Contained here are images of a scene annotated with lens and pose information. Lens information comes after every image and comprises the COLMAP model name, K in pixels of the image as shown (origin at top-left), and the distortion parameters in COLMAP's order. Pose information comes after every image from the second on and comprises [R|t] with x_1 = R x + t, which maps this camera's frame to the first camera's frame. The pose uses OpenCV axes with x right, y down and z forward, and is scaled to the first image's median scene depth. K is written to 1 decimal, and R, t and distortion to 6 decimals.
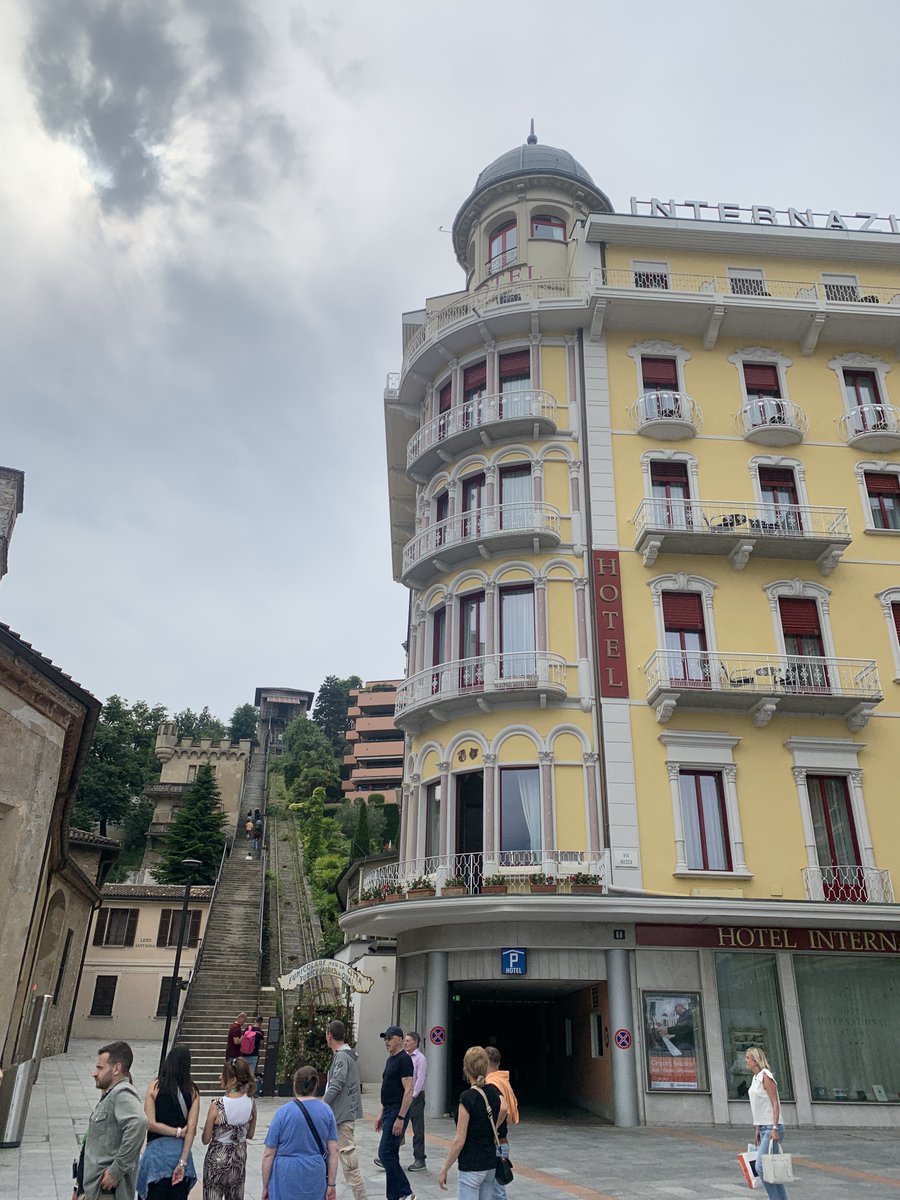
lens RADIAL K [[859.7, 0, 450.0], [0, 859.7, 600.0], [0, 0, 1]] dist [0.000814, 0.000096]
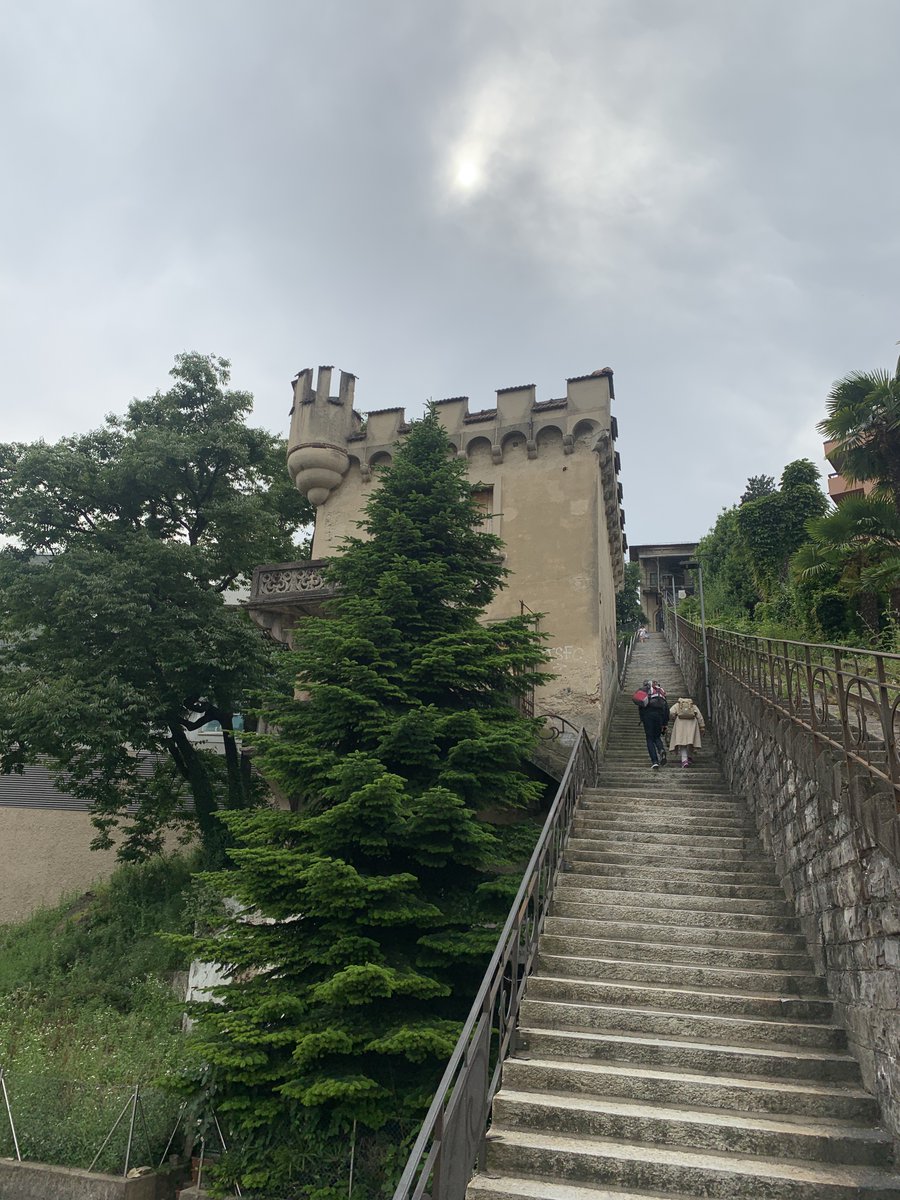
lens RADIAL K [[859.7, 0, 450.0], [0, 859.7, 600.0], [0, 0, 1]] dist [0.000814, 0.000096]
pose [[0.900818, -0.127601, -0.415023, -0.185398], [0.155729, 0.987197, 0.034495, 0.224128], [0.405308, -0.095705, 0.909157, 0.778336]]
